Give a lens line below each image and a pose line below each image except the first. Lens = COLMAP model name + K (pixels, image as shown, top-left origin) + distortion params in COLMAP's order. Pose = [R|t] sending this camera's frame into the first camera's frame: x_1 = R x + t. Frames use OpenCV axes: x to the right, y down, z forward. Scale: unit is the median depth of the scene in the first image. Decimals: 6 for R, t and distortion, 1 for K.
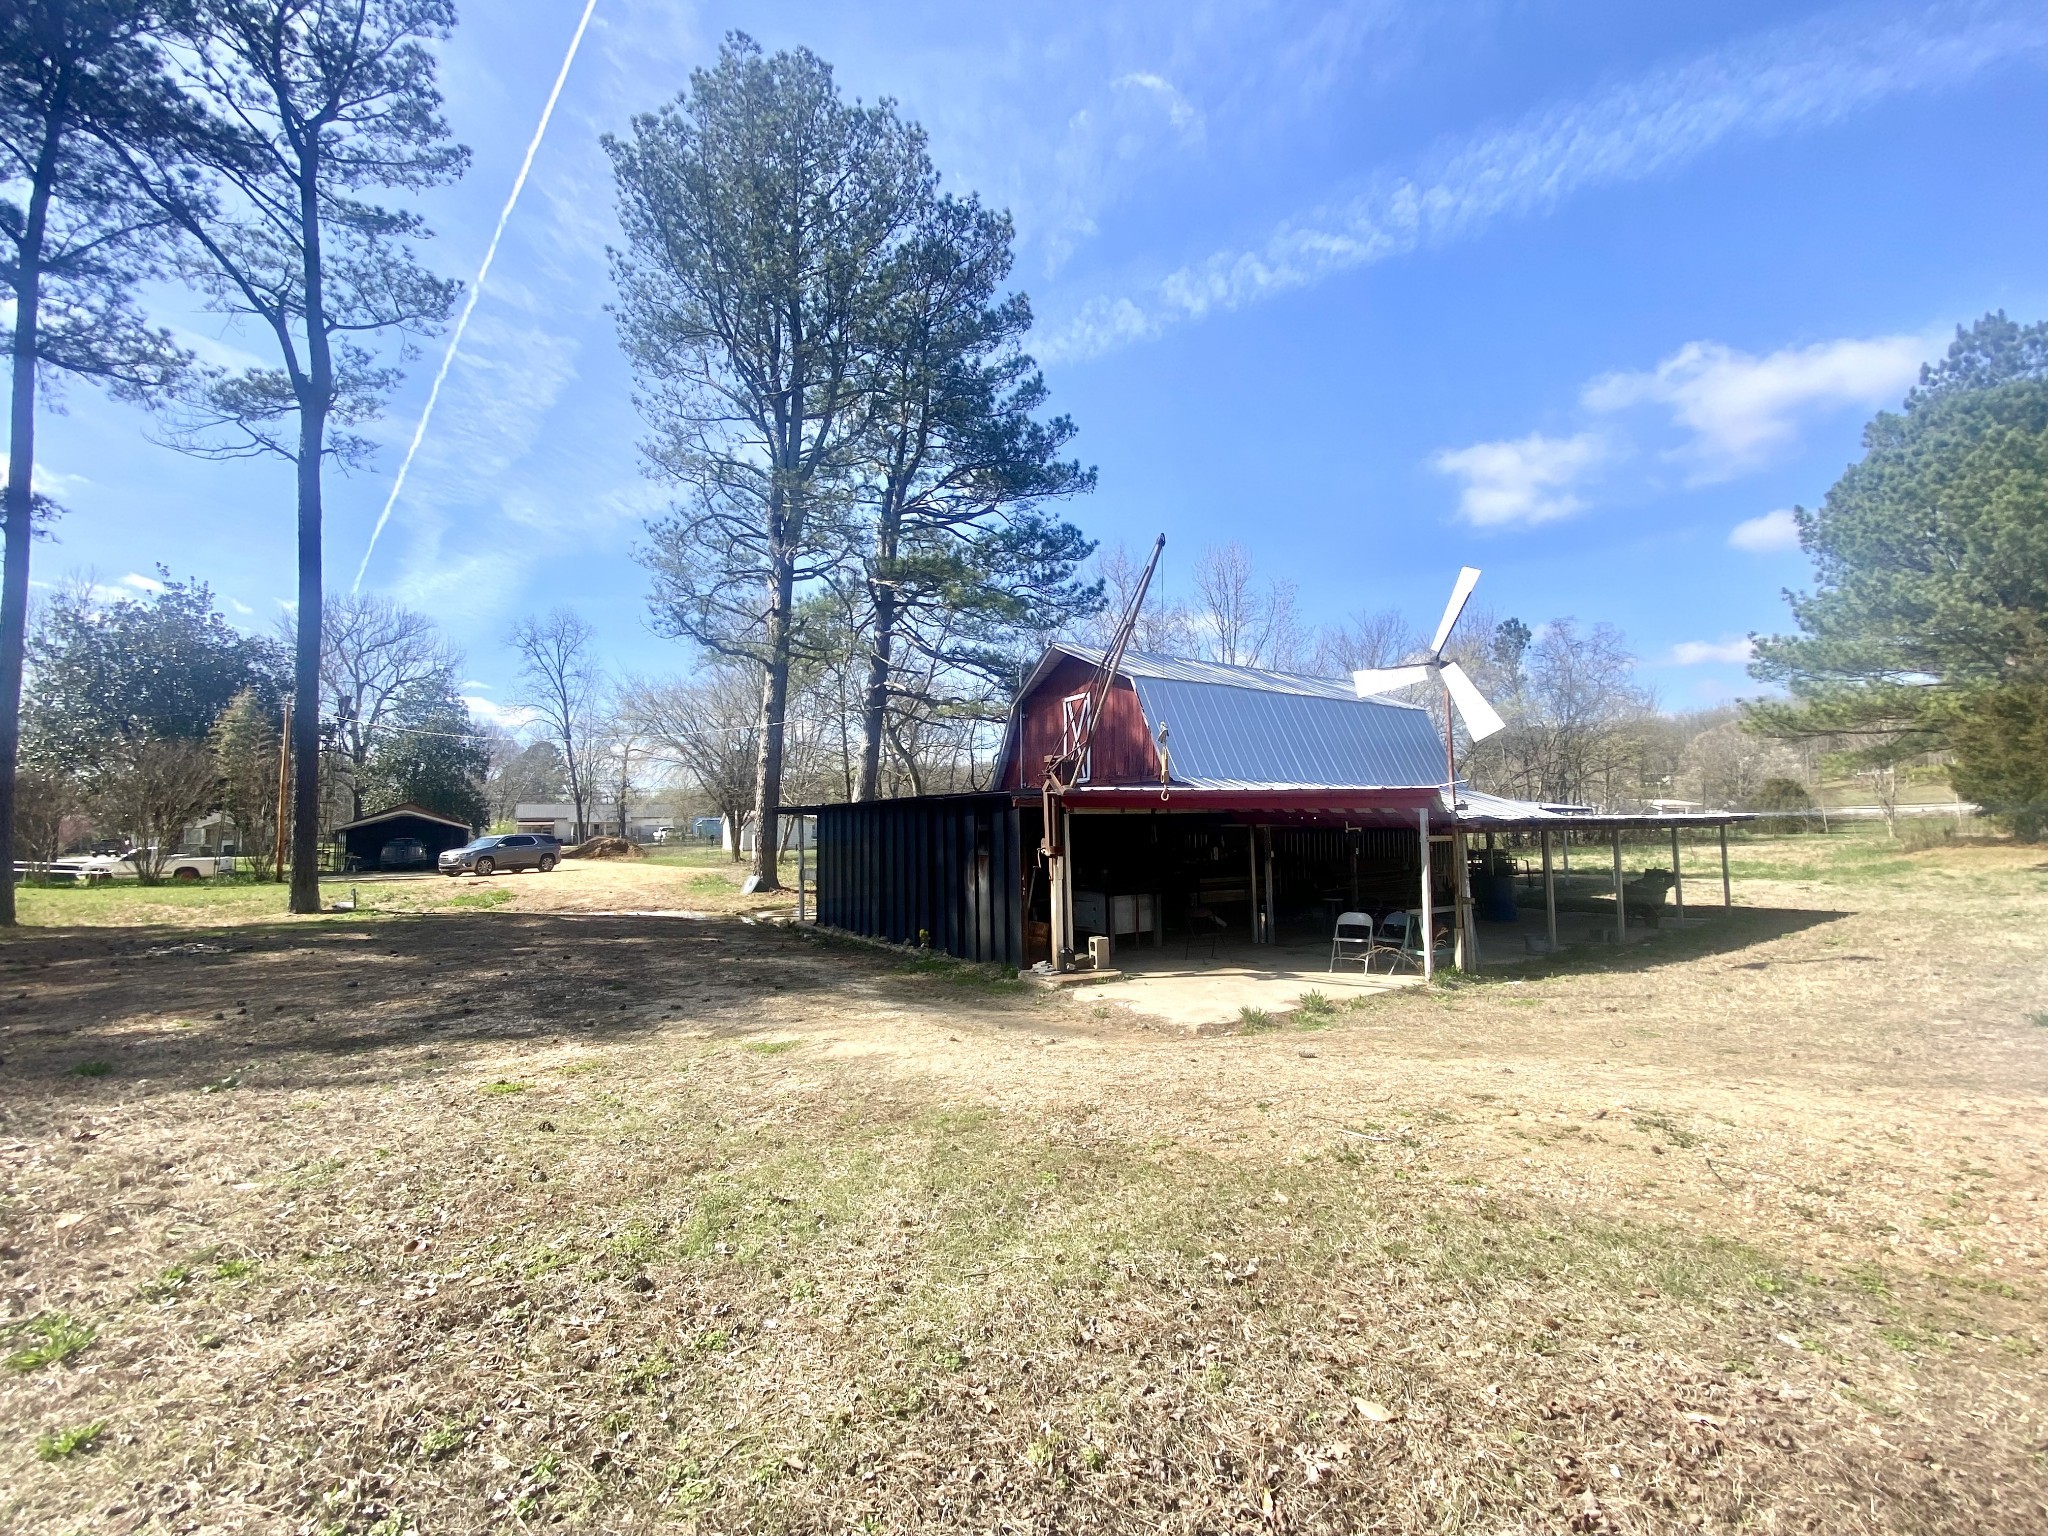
lens RADIAL K [[826.1, 0, 1019.8], [0, 826.1, 767.0], [0, 0, 1]] dist [0.015601, -0.017894]
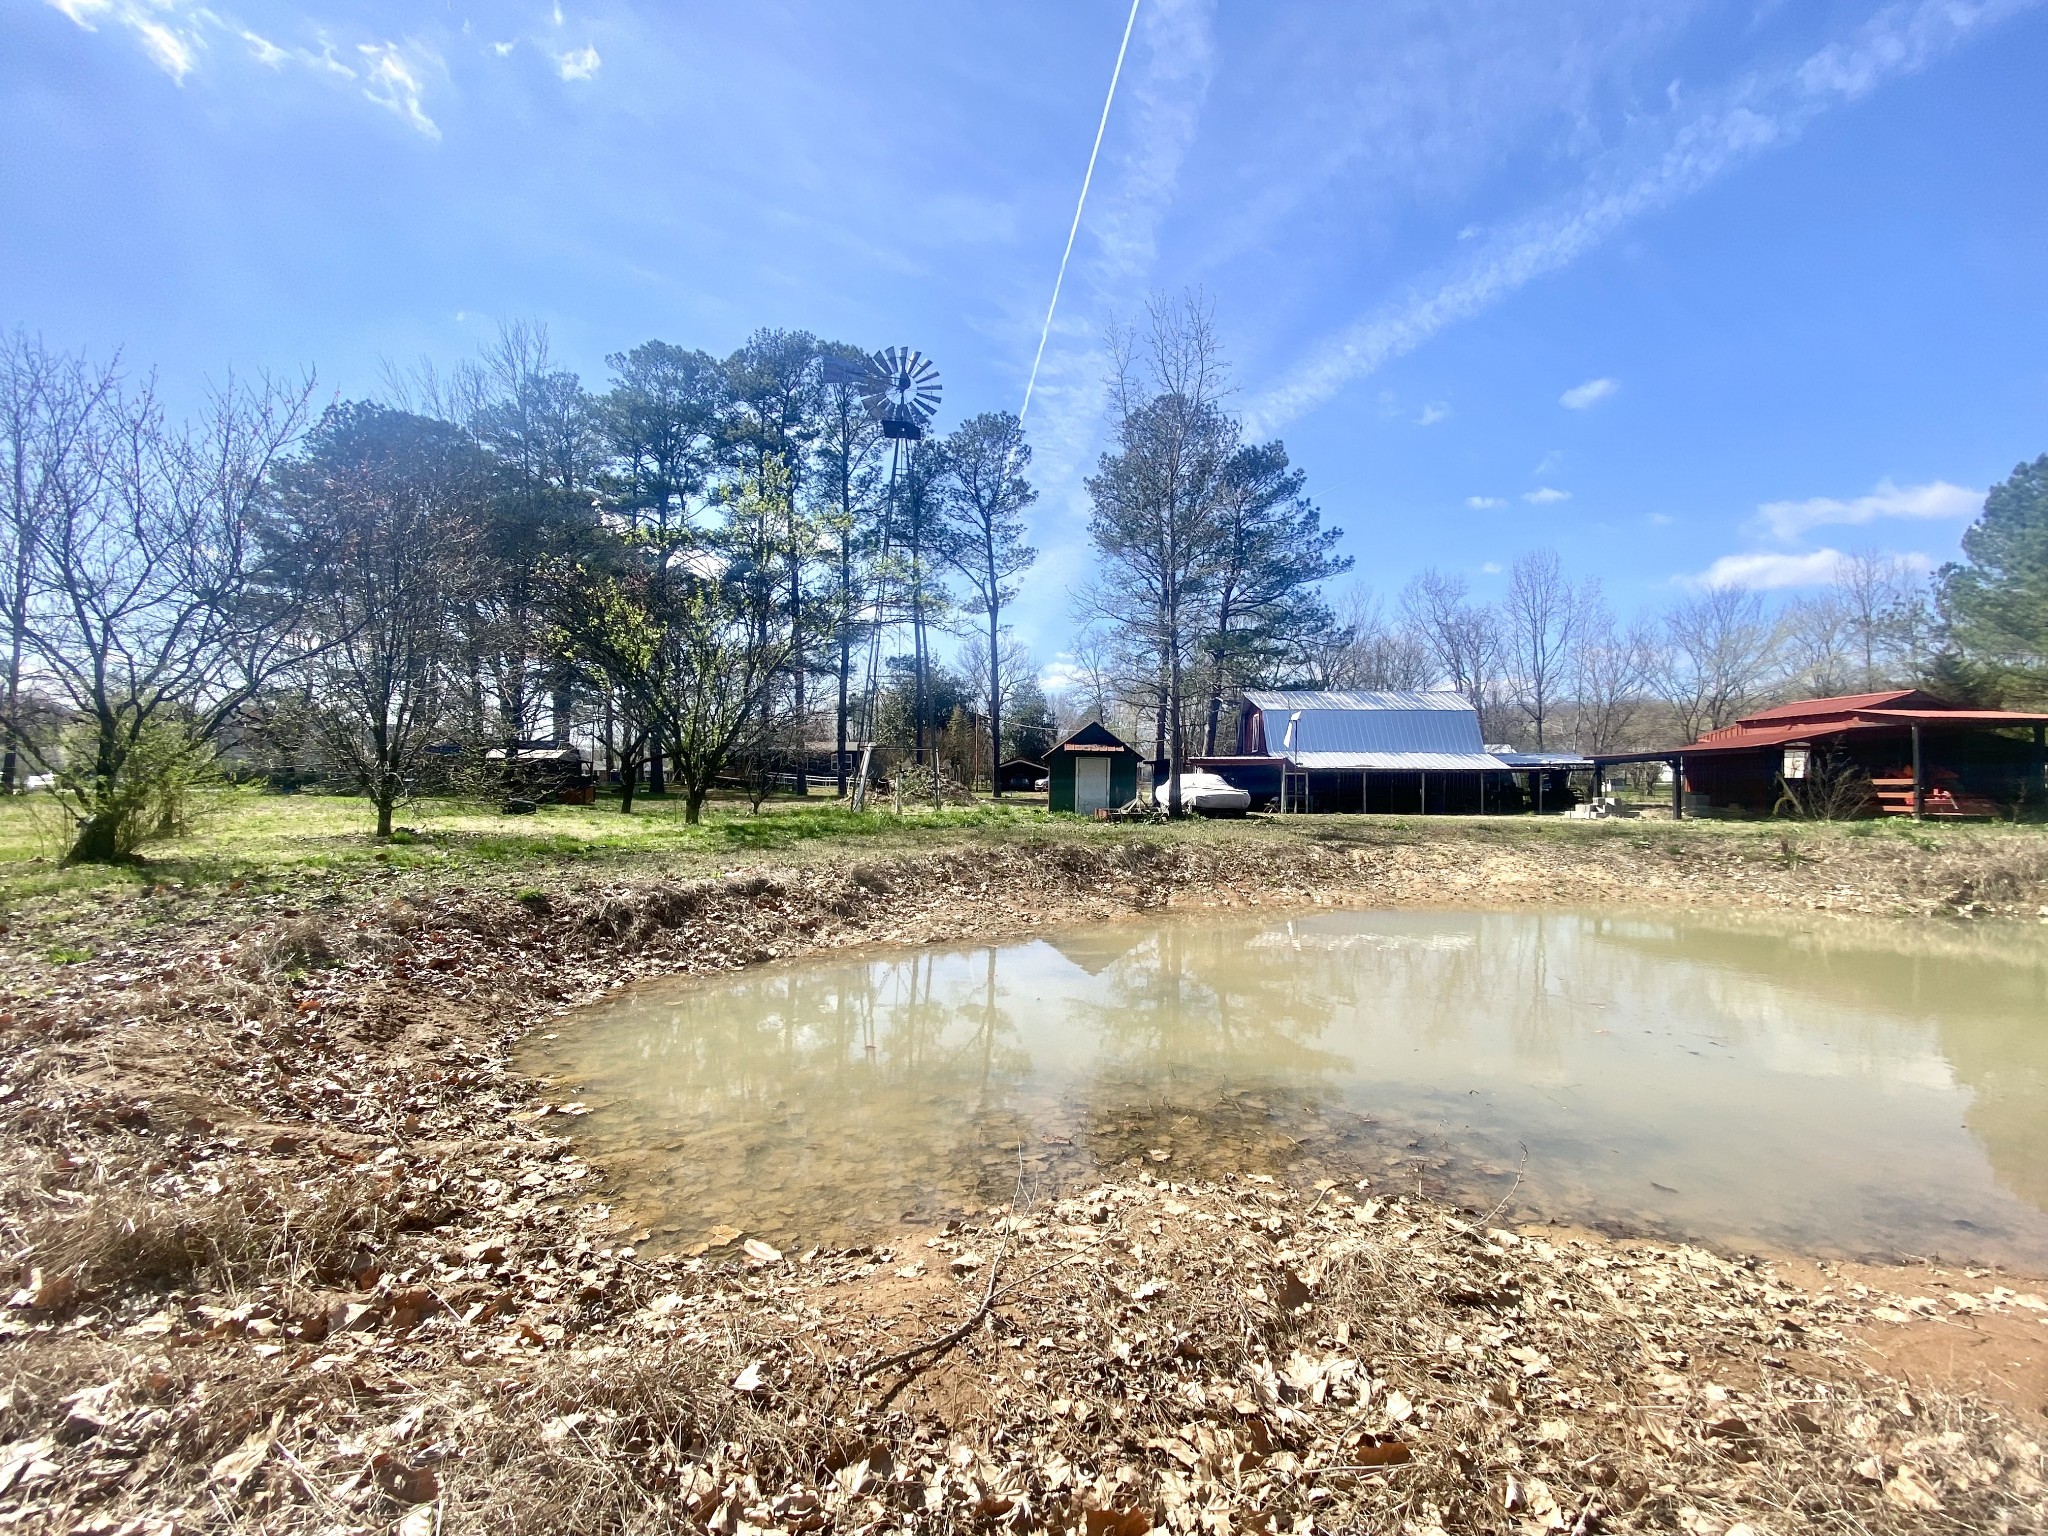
lens RADIAL K [[826.1, 0, 1019.8], [0, 826.1, 767.0], [0, 0, 1]] dist [0.015601, -0.017894]
pose [[0.808076, 0.009761, -0.588997, 0.535457], [0.026031, 0.998294, 0.052258, -0.043528], [0.588503, -0.057560, 0.806444, -0.758201]]
